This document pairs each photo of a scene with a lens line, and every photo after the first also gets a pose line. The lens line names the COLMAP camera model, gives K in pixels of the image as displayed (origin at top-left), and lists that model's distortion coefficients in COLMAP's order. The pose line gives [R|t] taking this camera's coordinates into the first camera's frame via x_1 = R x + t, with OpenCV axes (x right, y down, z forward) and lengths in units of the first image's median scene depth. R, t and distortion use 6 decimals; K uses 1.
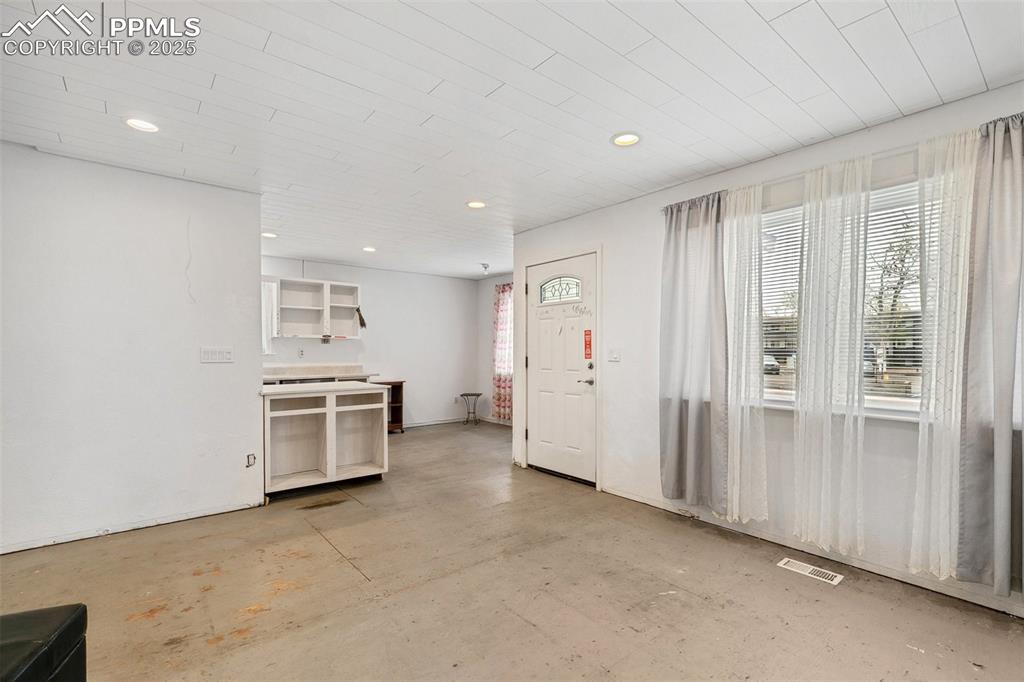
lens RADIAL K [[463.4, 0, 508.6], [0, 463.4, 355.0], [0, 0, 1]] dist [0.001883, 0.000217]
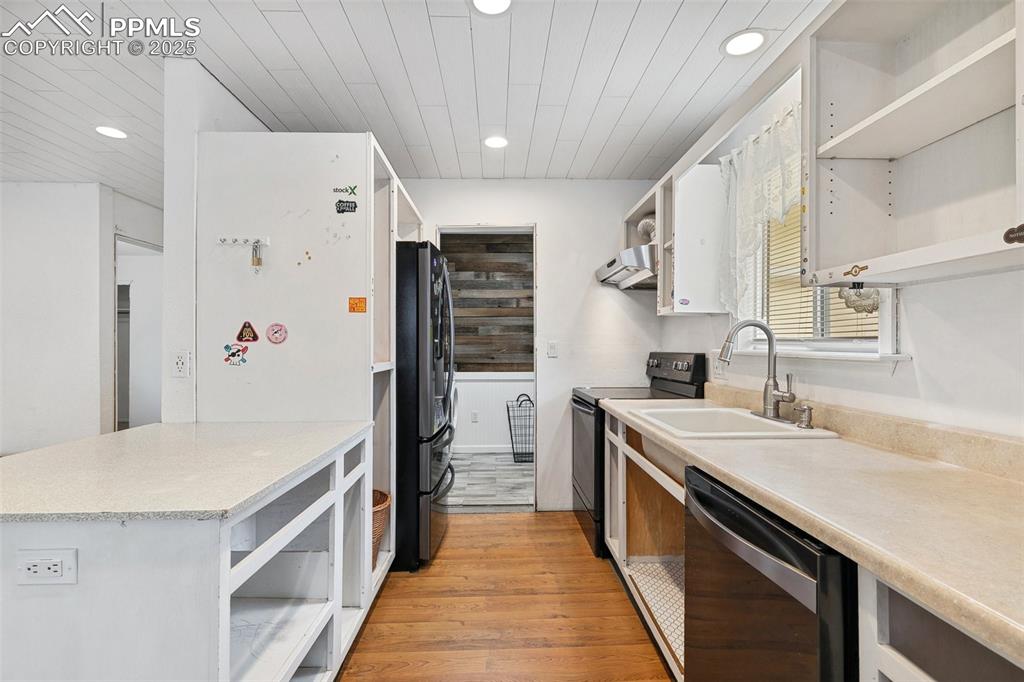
lens RADIAL K [[462.8, 0, 512.0], [0, 462.8, 341.0], [0, 0, 1]] dist [0.004406, 0.000891]
pose [[-0.608453, -0.006767, -0.793561, -0.217581], [-0.007505, 0.999968, -0.002773, -0.009738], [0.793554, 0.004269, -0.608484, 1.022196]]
